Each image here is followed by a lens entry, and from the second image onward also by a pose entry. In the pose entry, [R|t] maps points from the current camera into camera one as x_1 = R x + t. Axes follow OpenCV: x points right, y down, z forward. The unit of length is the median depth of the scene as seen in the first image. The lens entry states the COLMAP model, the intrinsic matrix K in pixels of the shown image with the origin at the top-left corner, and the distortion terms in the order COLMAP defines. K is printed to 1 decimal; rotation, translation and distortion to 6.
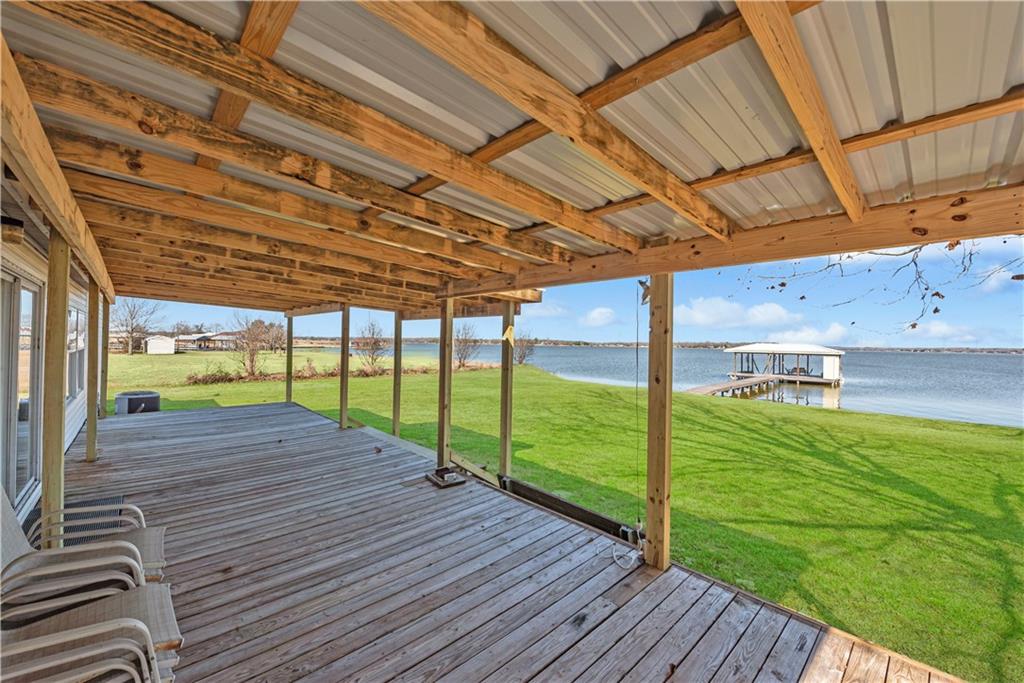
lens RADIAL K [[417.6, 0, 506.2], [0, 417.6, 343.7], [0, 0, 1]] dist [-0.007917, -0.000309]
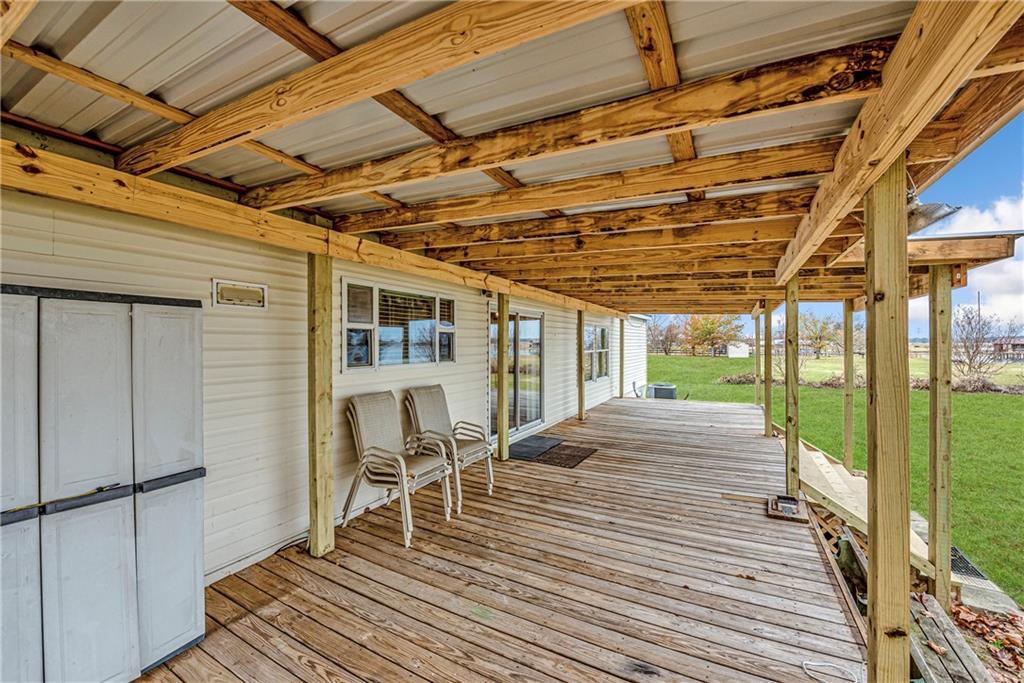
lens RADIAL K [[417.6, 0, 503.3], [0, 417.6, 341.8], [0, 0, 1]] dist [-0.007917, -0.000309]
pose [[0.267328, -0.026890, -0.963230, 0.751321], [0.006156, 0.999638, -0.026198, 0.034417], [0.963586, 0.001074, 0.267397, 0.430540]]
